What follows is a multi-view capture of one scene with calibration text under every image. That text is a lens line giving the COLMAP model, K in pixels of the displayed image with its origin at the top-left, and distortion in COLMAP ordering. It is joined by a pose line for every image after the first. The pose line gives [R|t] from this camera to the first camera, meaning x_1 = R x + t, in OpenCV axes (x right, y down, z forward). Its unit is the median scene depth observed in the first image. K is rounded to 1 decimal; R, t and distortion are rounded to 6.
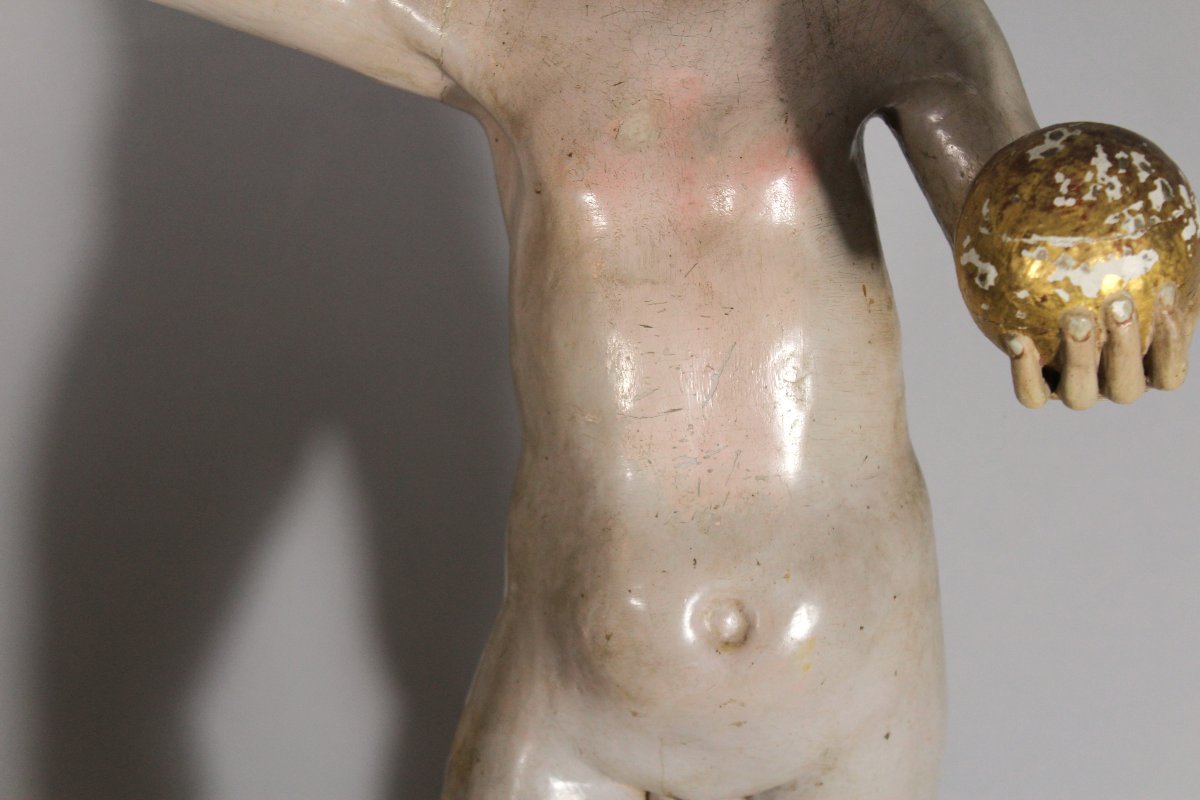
lens RADIAL K [[2580.8, 0, 600.0], [0, 2580.8, 400.0], [0, 0, 1]] dist [0.049818, 0.200982]
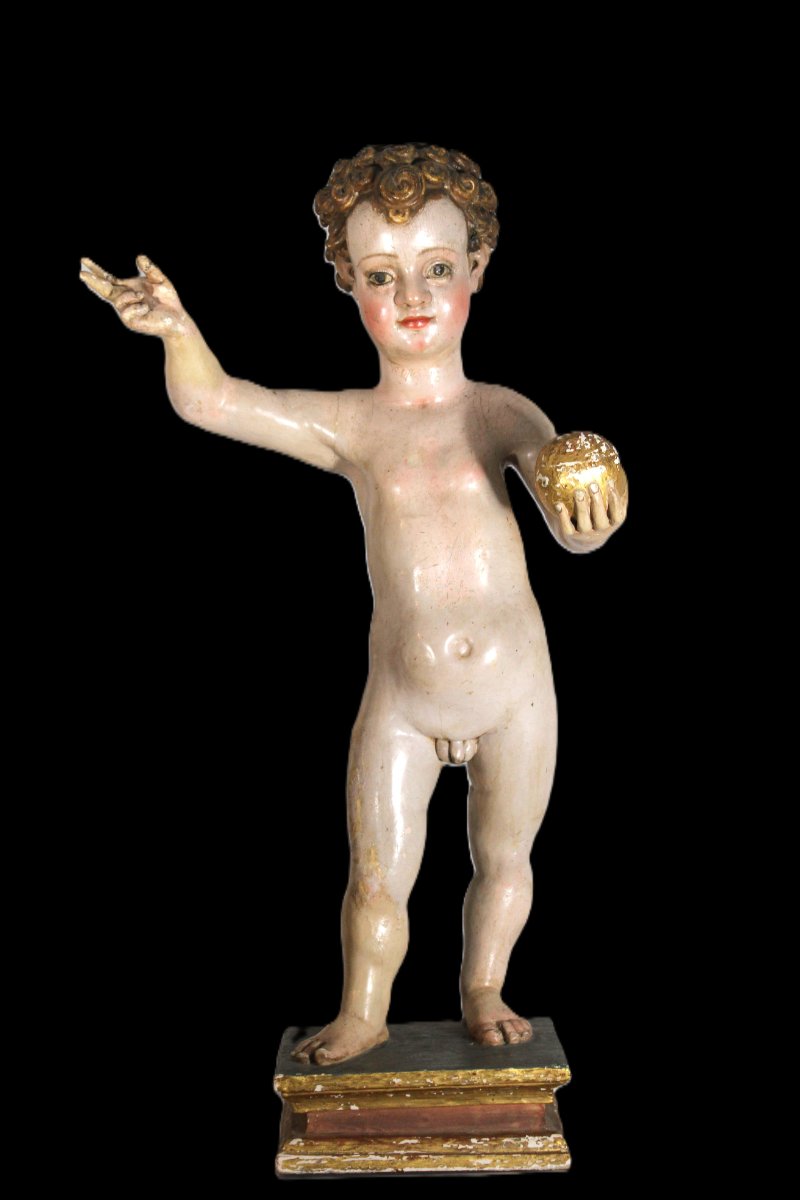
lens RADIAL K [[2127.2, 0, 400.0], [0, 2127.2, 600.0], [0, 0, 1]] dist [-0.042324, 0.226904]
pose [[0.998076, -0.059523, 0.017345, -0.050151], [0.061918, 0.971203, -0.230068, 0.582180], [-0.003151, 0.230699, 0.973020, -1.158636]]
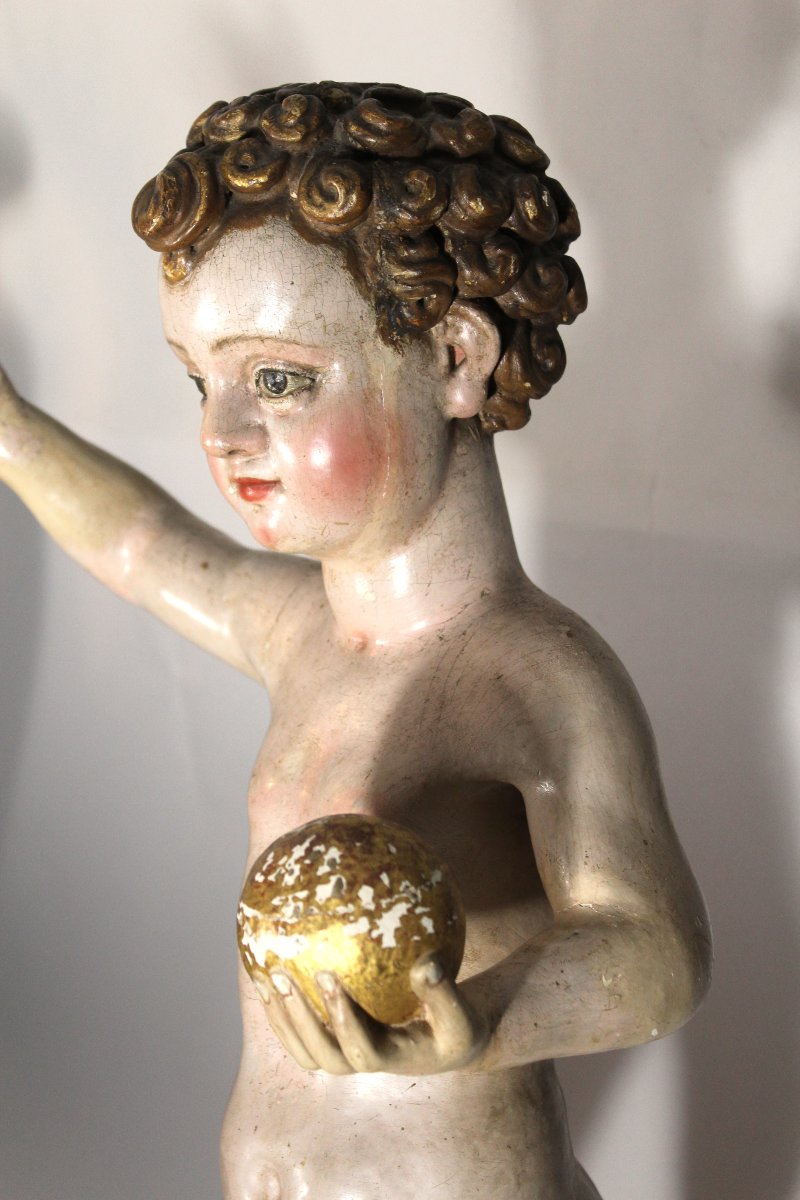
lens RADIAL K [[2215.6, 0, 400.5], [0, 2215.6, 580.3], [0, 0, 1]] dist [-0.004455, 0.012296]
pose [[0.662510, 0.099188, -0.742457, 0.921875], [-0.202446, 0.978017, -0.049990, -0.166409], [0.721177, 0.183426, 0.668026, 0.360551]]
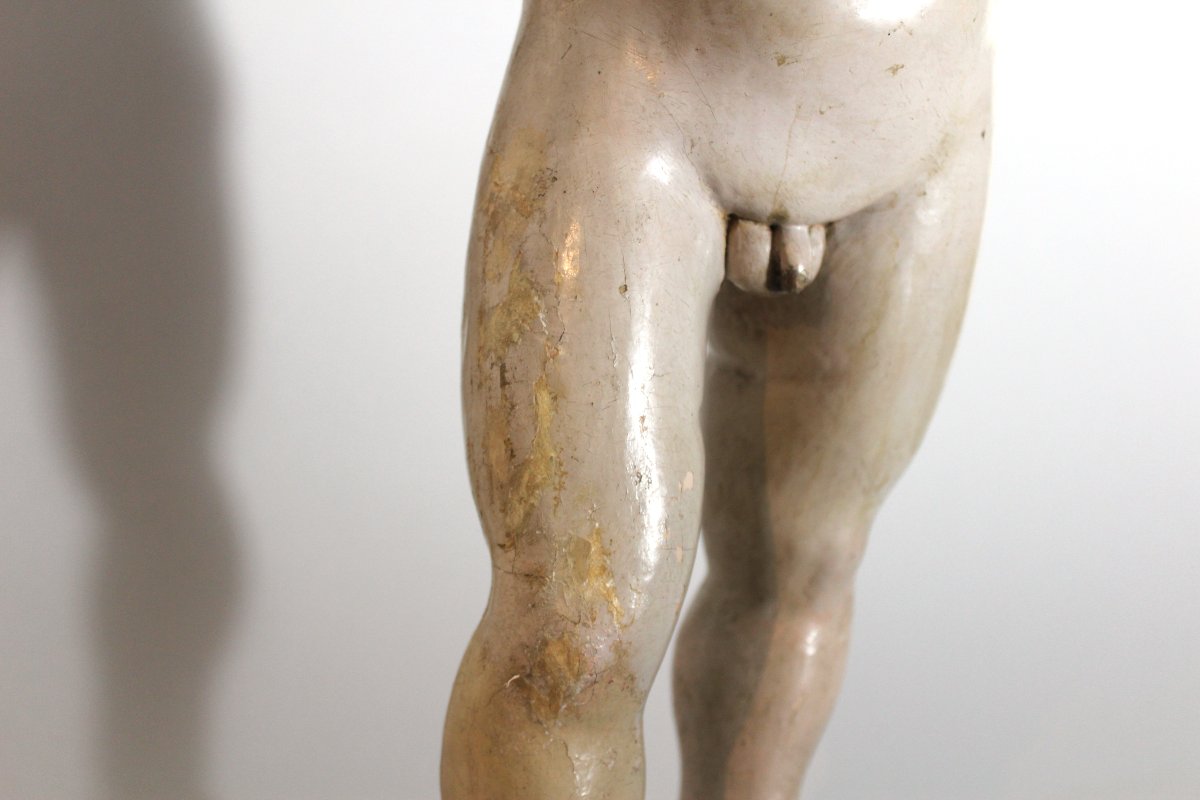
lens RADIAL K [[1587.8, 0, 600.0], [0, 1587.8, 400.0], [0, 0, 1]] dist [-0.086567, 0.000109]
pose [[0.894380, -0.058570, 0.443456, -0.307856], [0.142495, 0.977047, -0.158346, 0.344969], [-0.424003, 0.204812, 0.882198, 0.706153]]
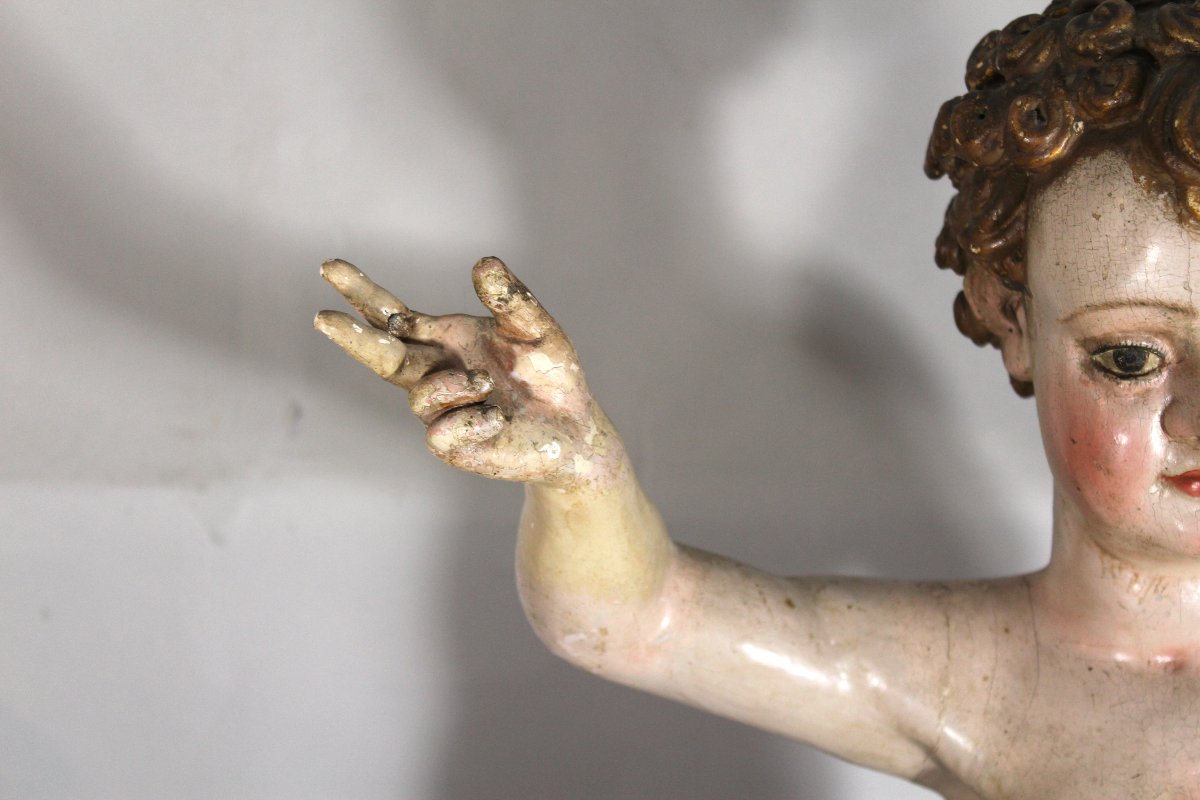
lens RADIAL K [[2393.0, 0, 600.0], [0, 2393.0, 400.0], [0, 0, 1]] dist [0.056732, -0.017279]
pose [[0.999350, -0.005091, 0.035677, -0.259669], [0.012191, 0.979369, -0.201712, -0.091468], [-0.033914, 0.202016, 0.978795, 0.092895]]
